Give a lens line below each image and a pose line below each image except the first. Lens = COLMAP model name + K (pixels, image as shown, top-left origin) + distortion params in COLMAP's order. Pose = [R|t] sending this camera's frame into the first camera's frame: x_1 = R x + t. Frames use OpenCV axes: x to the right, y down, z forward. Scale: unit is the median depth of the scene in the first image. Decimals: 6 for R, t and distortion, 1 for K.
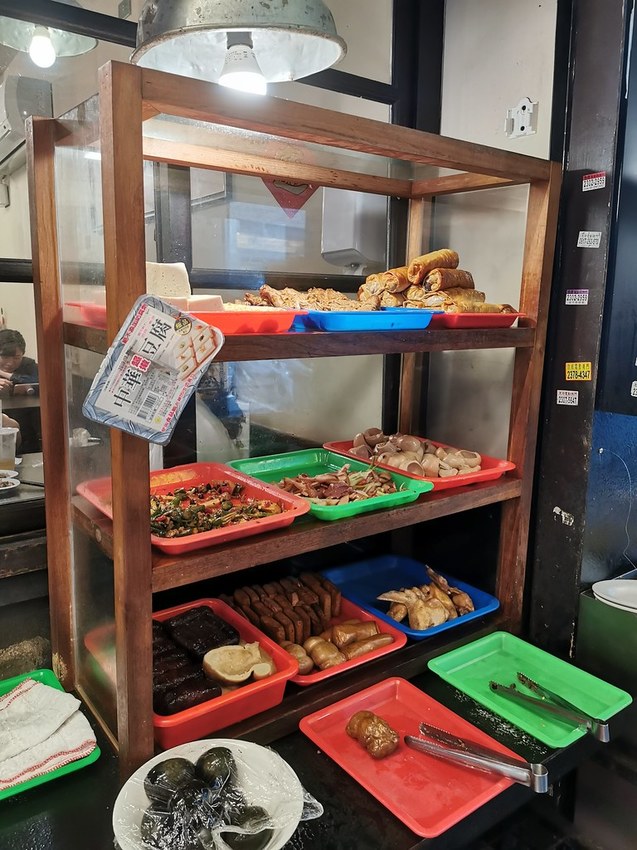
lens RADIAL K [[667.2, 0, 318.5], [0, 667.2, 425.0], [0, 0, 1]] dist [-0.009601, 0.000779]
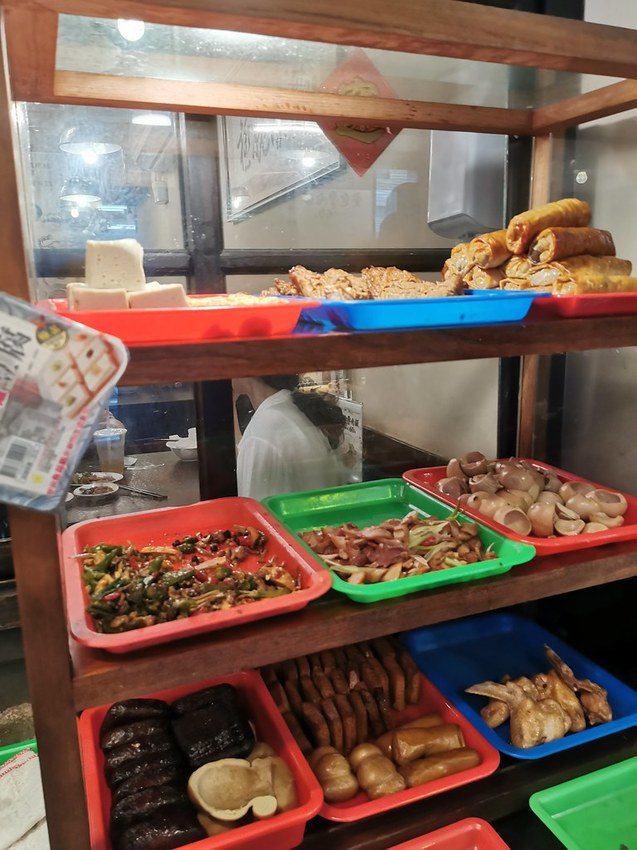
lens RADIAL K [[658.7, 0, 318.5], [0, 658.7, 425.0], [0, 0, 1]] dist [0.058950, -0.126182]
pose [[0.964243, 0.013758, -0.264664, 0.134047], [-0.007442, 0.999663, 0.024851, -0.052498], [0.264917, -0.021992, 0.964021, 0.294510]]
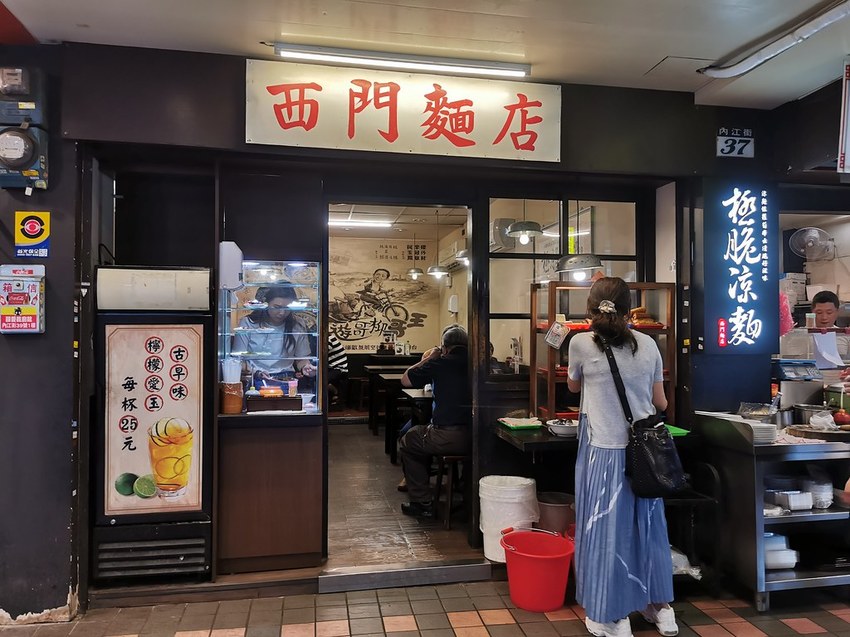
lens RADIAL K [[658.7, 0, 425.0], [0, 658.7, 318.5], [0, 0, 1]] dist [0.058950, -0.126182]
pose [[0.895744, -0.018123, -0.444201, 0.763535], [-0.071141, 0.980450, -0.183460, 0.549256], [0.438842, 0.195934, 0.876942, -2.719136]]
